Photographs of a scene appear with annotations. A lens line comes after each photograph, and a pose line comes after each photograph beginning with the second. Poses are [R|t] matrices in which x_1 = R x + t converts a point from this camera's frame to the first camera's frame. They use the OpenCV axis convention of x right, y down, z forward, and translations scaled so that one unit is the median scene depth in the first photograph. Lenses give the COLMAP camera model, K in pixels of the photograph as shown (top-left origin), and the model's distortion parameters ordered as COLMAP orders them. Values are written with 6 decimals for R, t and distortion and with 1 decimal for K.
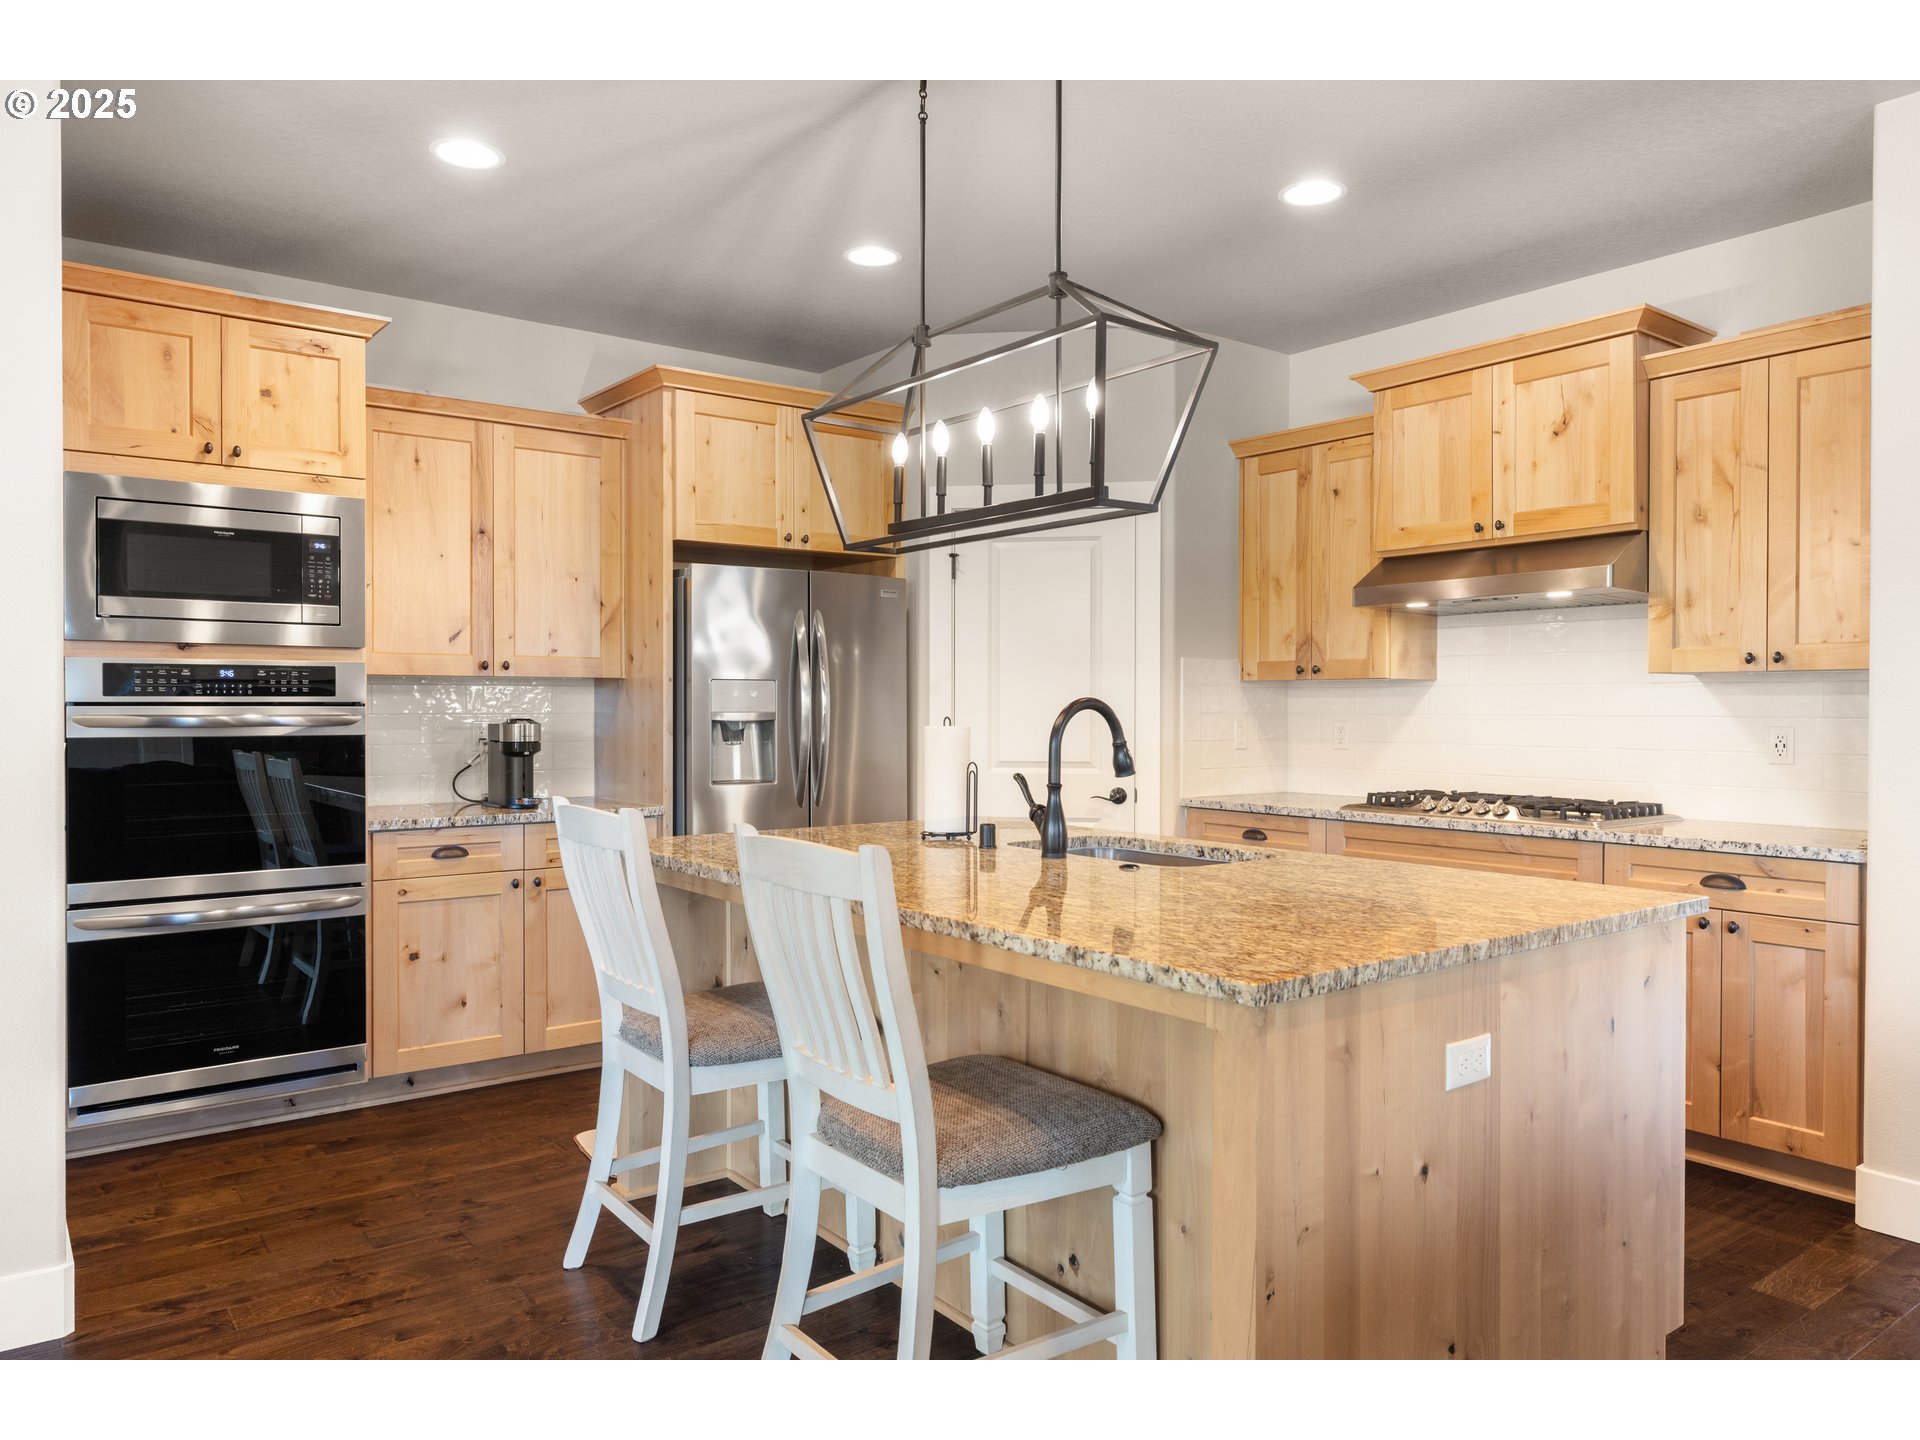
lens RADIAL K [[1301.4, 0, 960.0], [0, 1301.4, 720.0], [0, 0, 1]] dist [0.000180, -0.000591]
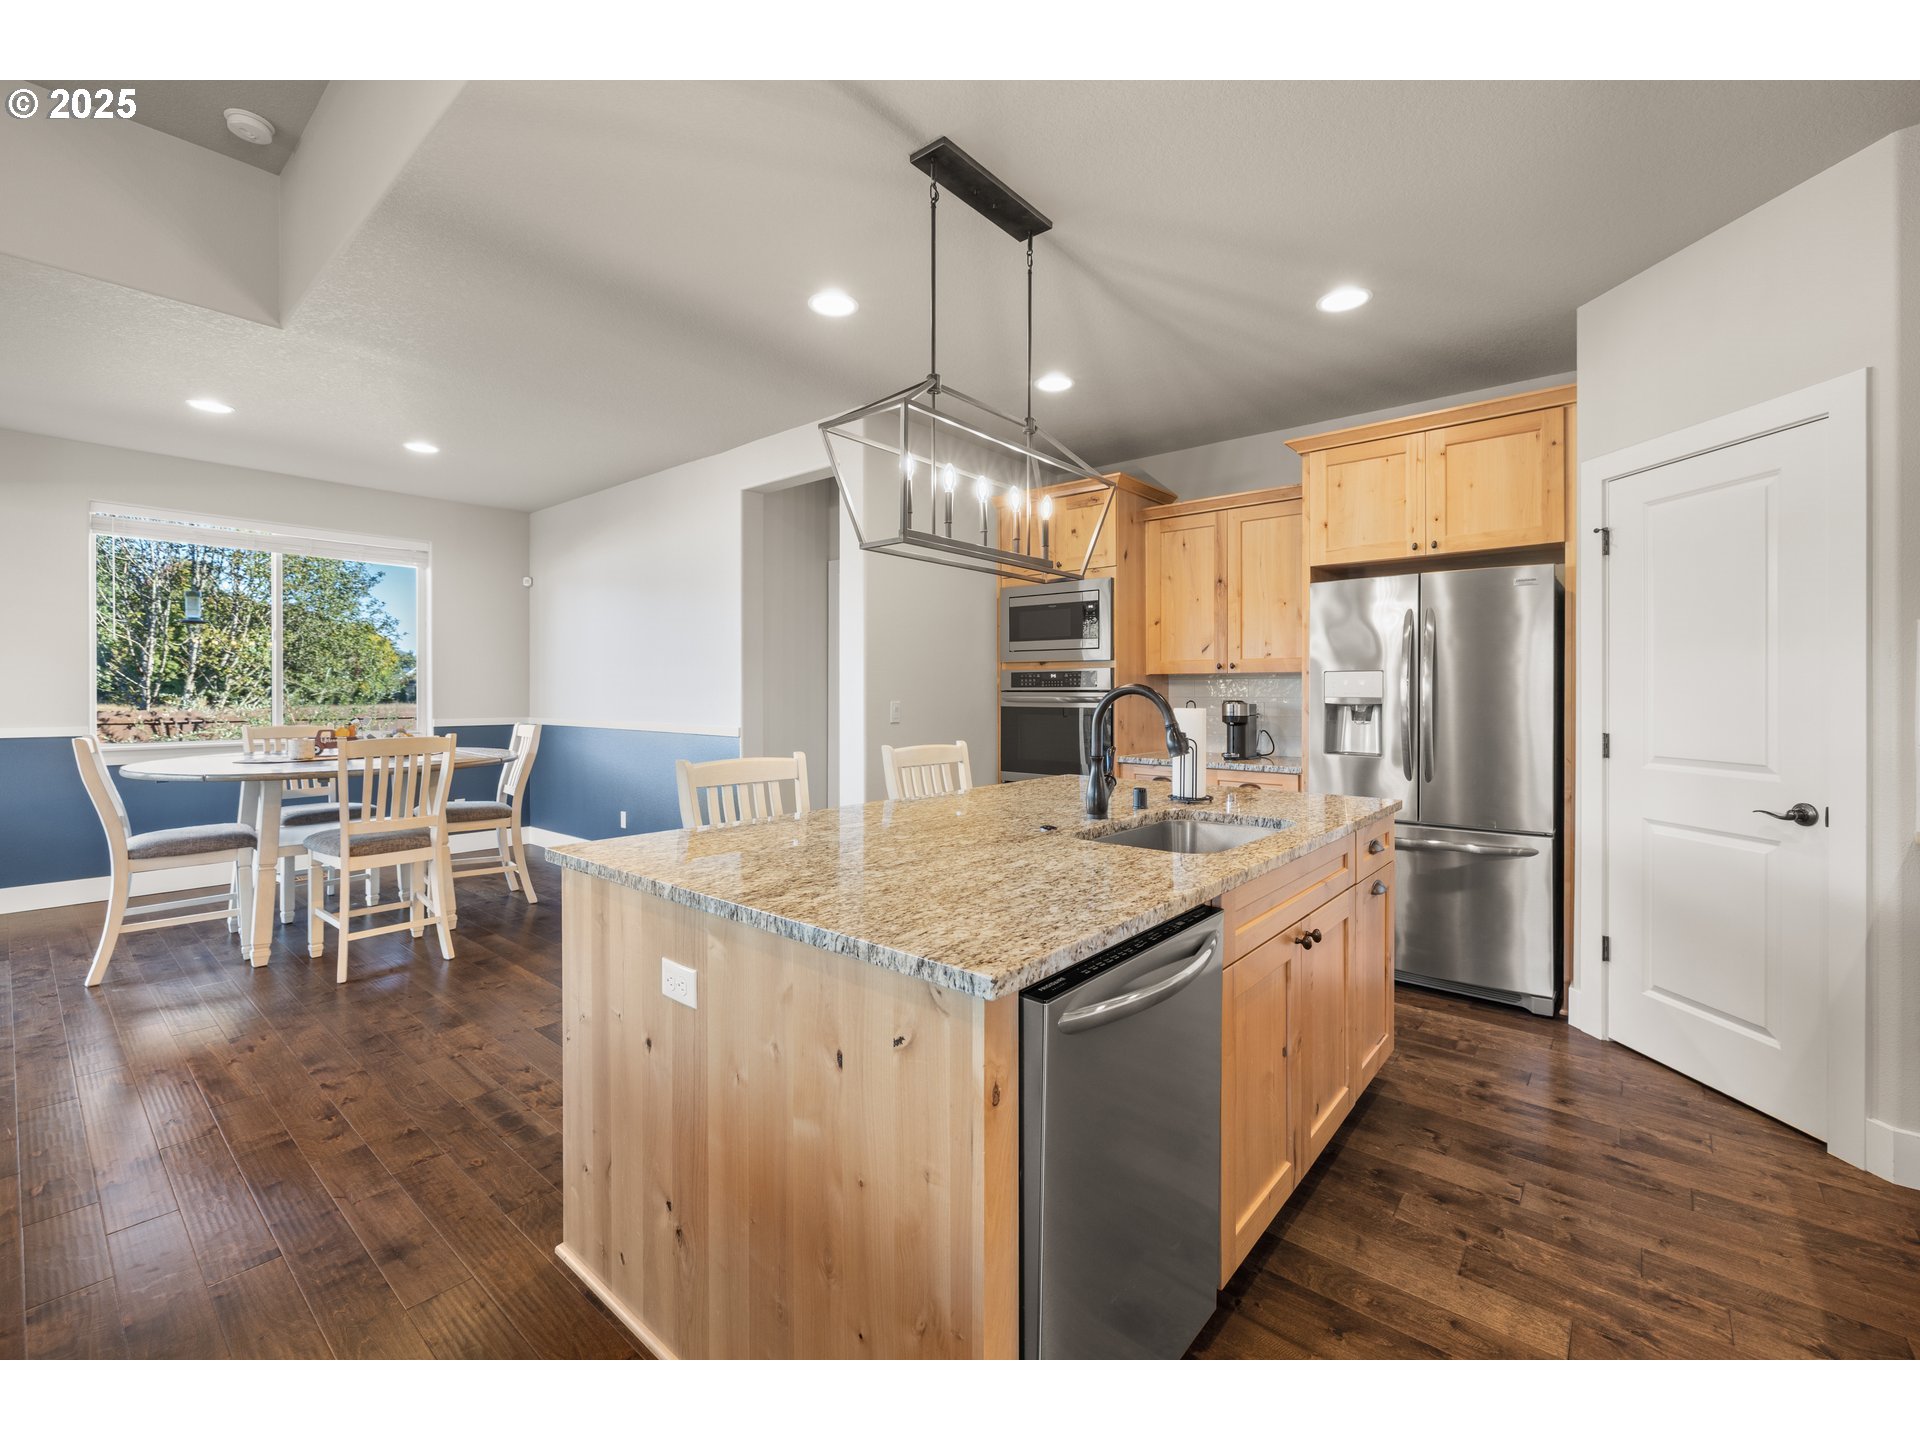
lens RADIAL K [[818.7, 0, 961.5], [0, 818.7, 699.9], [0, 0, 1]] dist [0.001001, -0.000143]
pose [[0.217539, 0.008714, -0.976013, 0.627734], [-0.011164, 0.999917, 0.006439, -0.005223], [0.975988, 0.009495, 0.217619, 0.572328]]
